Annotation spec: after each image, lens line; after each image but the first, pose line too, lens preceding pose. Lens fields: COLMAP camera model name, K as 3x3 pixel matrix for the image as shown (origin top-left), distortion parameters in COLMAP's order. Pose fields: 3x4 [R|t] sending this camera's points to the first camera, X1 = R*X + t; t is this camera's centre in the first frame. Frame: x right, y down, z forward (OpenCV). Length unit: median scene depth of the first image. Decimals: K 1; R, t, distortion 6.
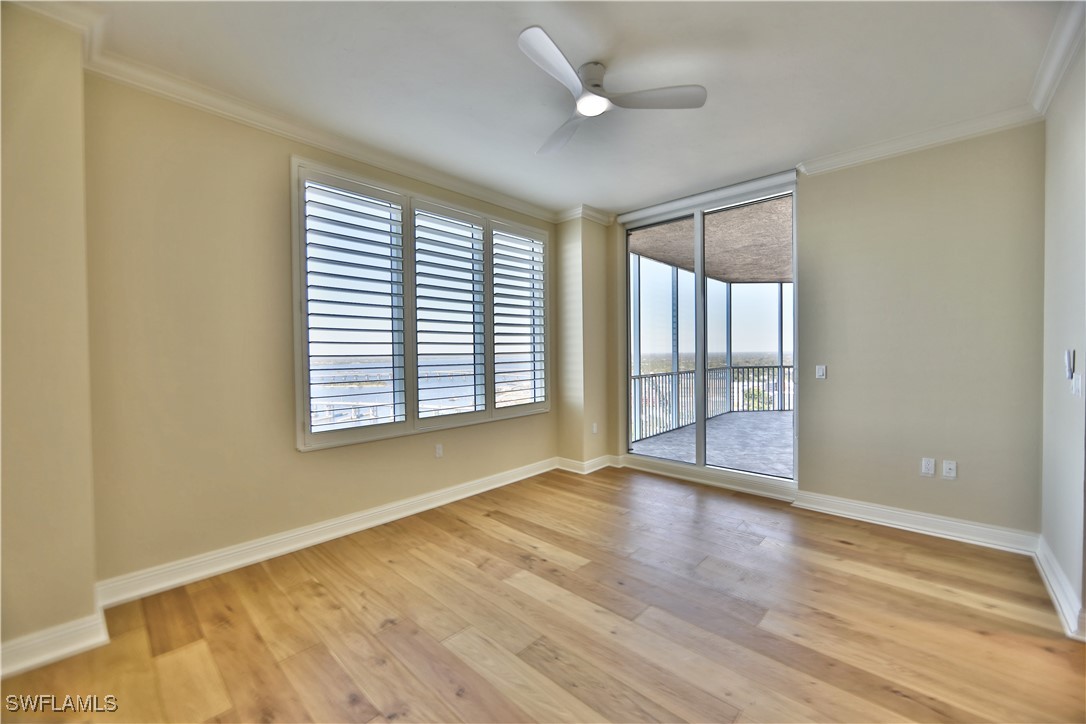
lens RADIAL K [[426.2, 0, 538.8], [0, 426.2, 361.1], [0, 0, 1]] dist [-0.012242, 0.001757]
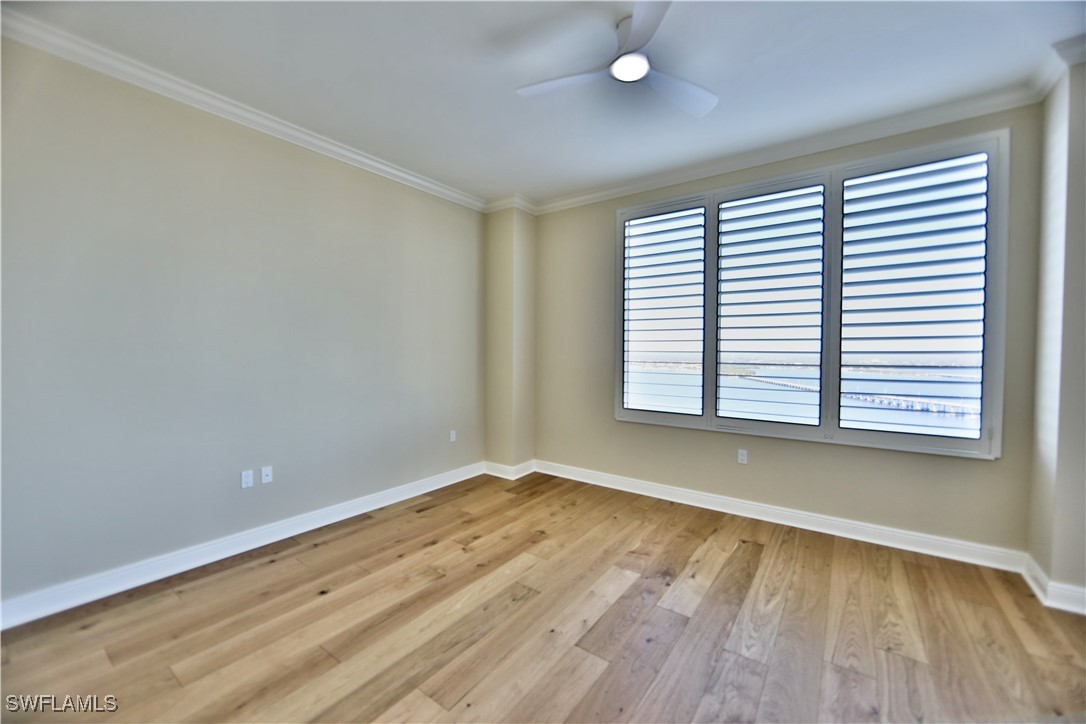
lens RADIAL K [[426.2, 0, 543.4], [0, 426.2, 360.3], [0, 0, 1]] dist [-0.012242, 0.001757]
pose [[0.127060, 0.031179, -0.991405, 0.831419], [-0.025131, 0.999286, 0.028207, -0.018029], [0.991577, 0.021331, 0.127753, 0.608951]]
